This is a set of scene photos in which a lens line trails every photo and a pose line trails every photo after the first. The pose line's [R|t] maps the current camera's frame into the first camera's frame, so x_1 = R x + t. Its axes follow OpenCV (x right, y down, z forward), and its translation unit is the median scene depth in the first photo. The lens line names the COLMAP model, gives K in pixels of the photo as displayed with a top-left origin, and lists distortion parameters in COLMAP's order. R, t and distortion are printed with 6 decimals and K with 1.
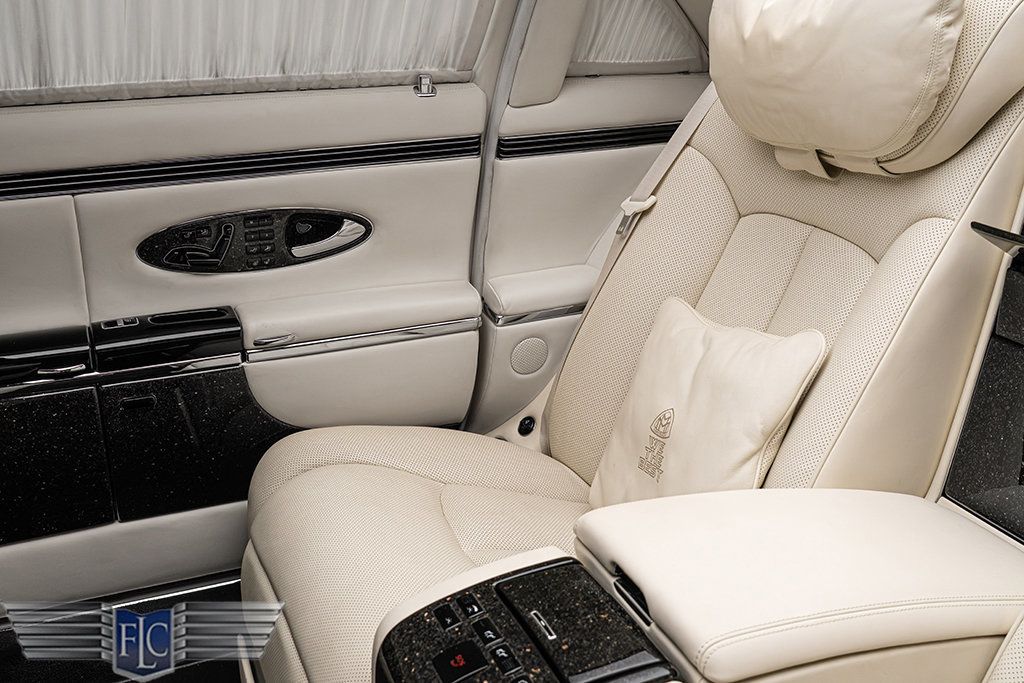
lens RADIAL K [[1062.8, 0, 512.0], [0, 1062.8, 341.5], [0, 0, 1]] dist [0.005583, 0.001770]
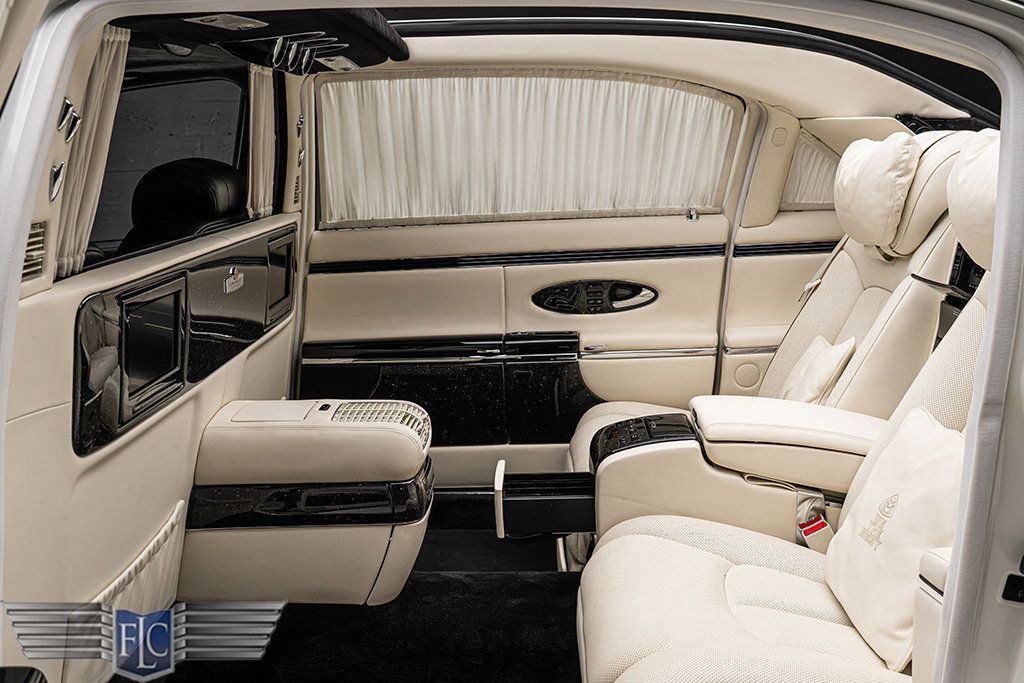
lens RADIAL K [[1062.8, 0, 512.0], [0, 1062.8, 341.5], [0, 0, 1]] dist [0.005583, 0.001770]
pose [[0.913308, 0.048557, -0.404364, 0.376507], [-0.109212, 0.985703, -0.128304, 0.231800], [0.392353, 0.161343, 0.905554, -0.704541]]
